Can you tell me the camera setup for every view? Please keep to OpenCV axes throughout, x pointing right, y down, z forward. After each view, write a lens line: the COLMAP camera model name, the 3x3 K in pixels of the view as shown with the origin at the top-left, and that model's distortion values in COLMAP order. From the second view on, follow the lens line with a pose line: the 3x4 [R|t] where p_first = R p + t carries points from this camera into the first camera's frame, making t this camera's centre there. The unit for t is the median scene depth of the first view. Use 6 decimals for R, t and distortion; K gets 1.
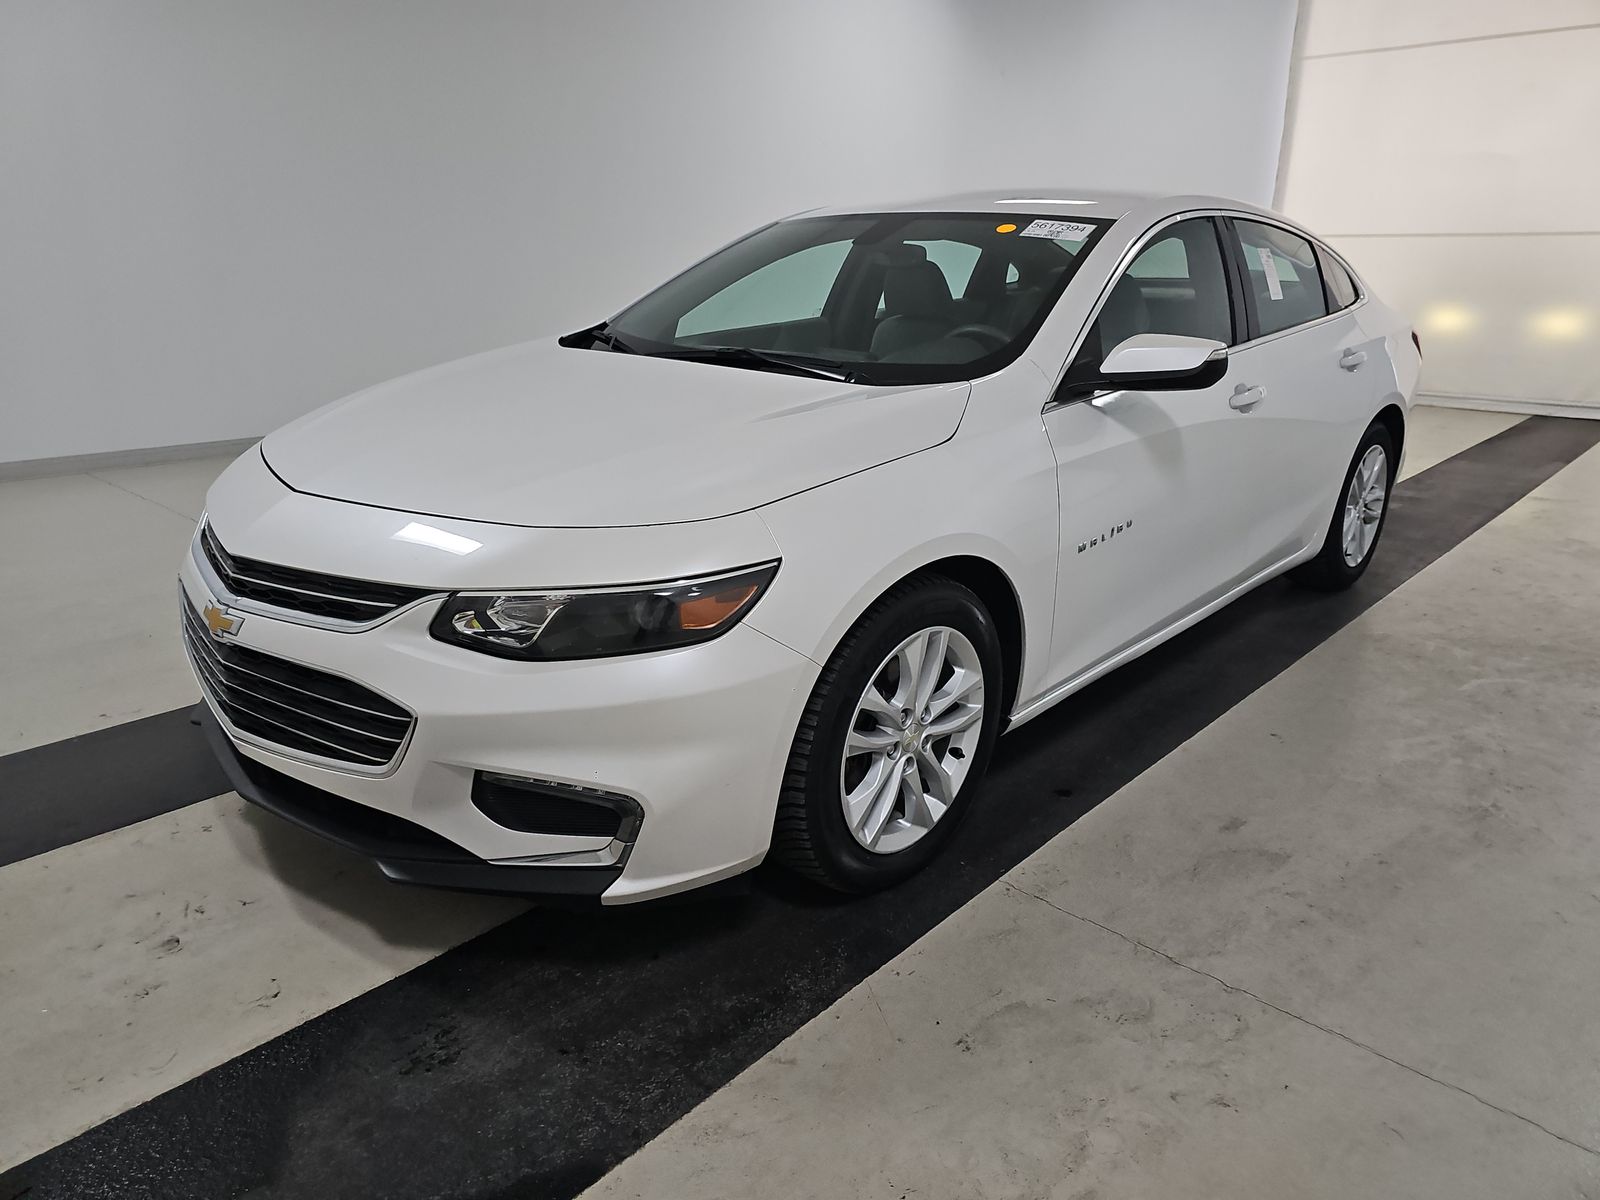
lens RADIAL K [[1071.5, 0, 807.3], [0, 1071.5, 599.7], [0, 0, 1]] dist [0.010884, -0.004440]
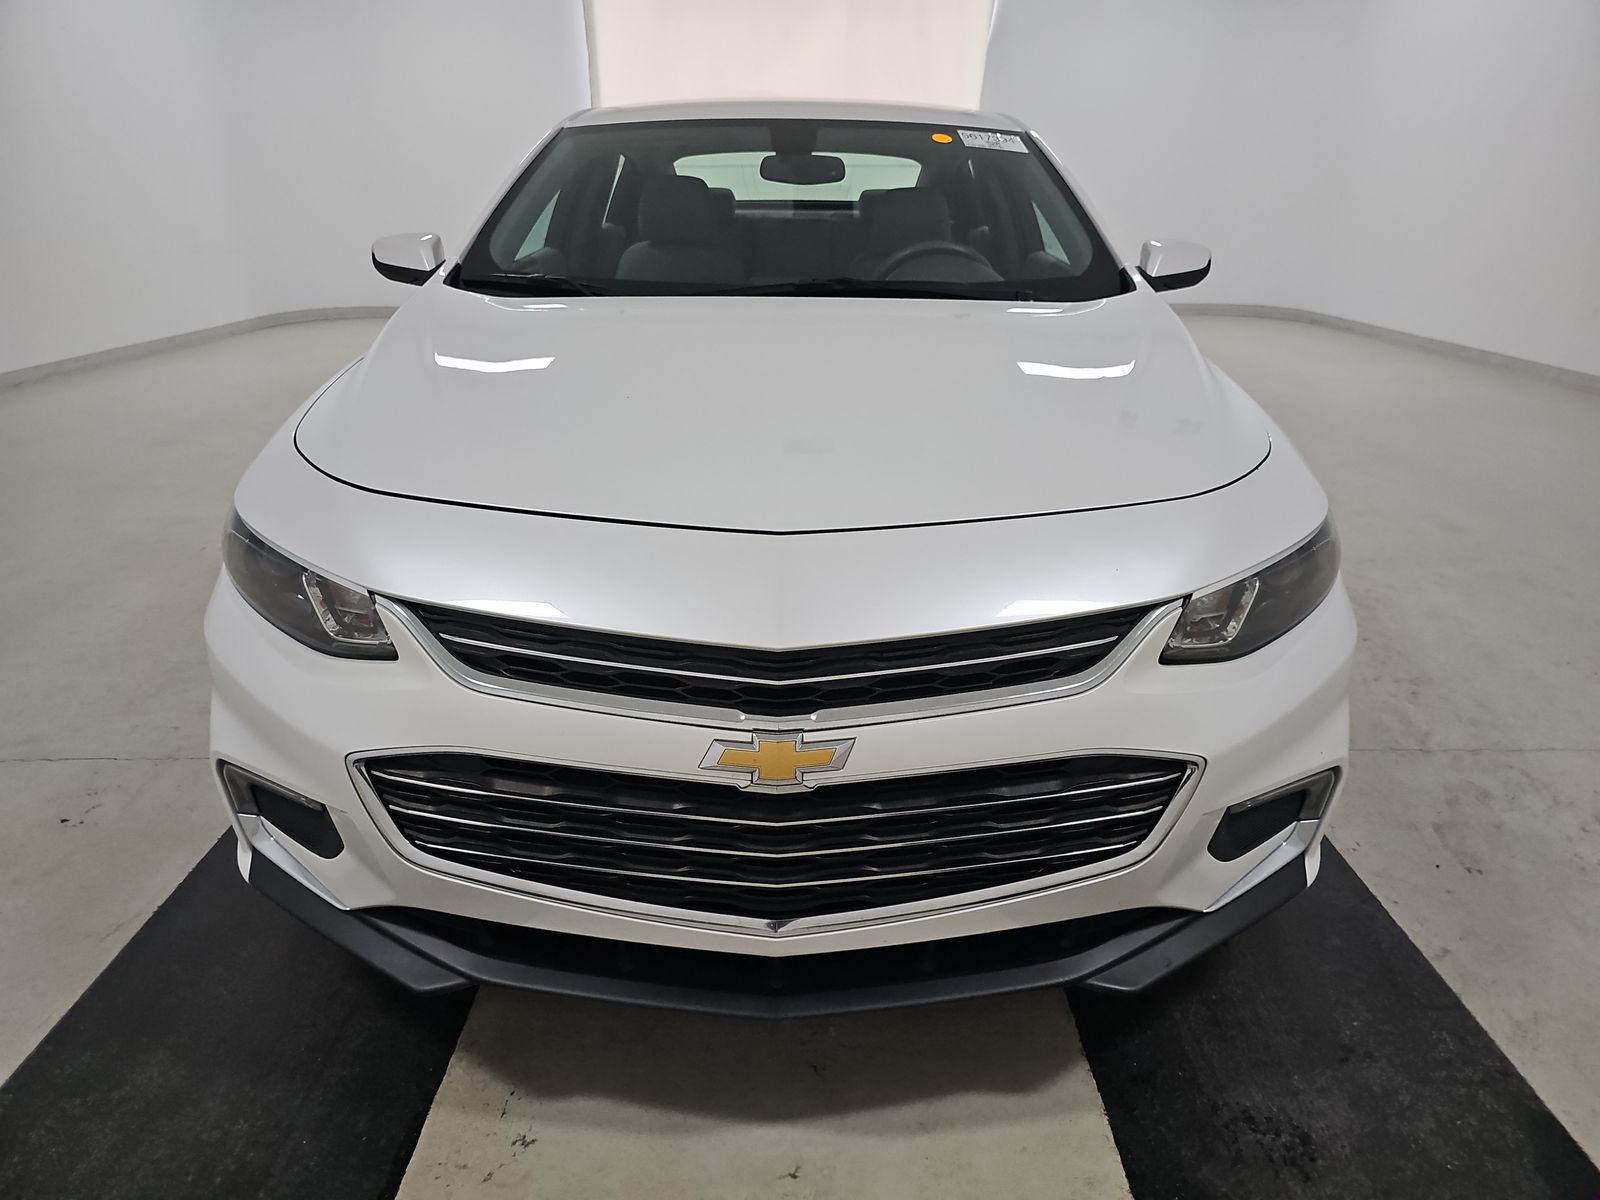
lens RADIAL K [[1071.5, 0, 803.1], [0, 1071.5, 602.2], [0, 0, 1]] dist [0.010884, -0.004440]
pose [[0.728606, -0.258541, 0.634263, -1.012809], [0.220511, 0.965263, 0.140154, -0.171587], [-0.648466, 0.037745, 0.760307, 0.586259]]
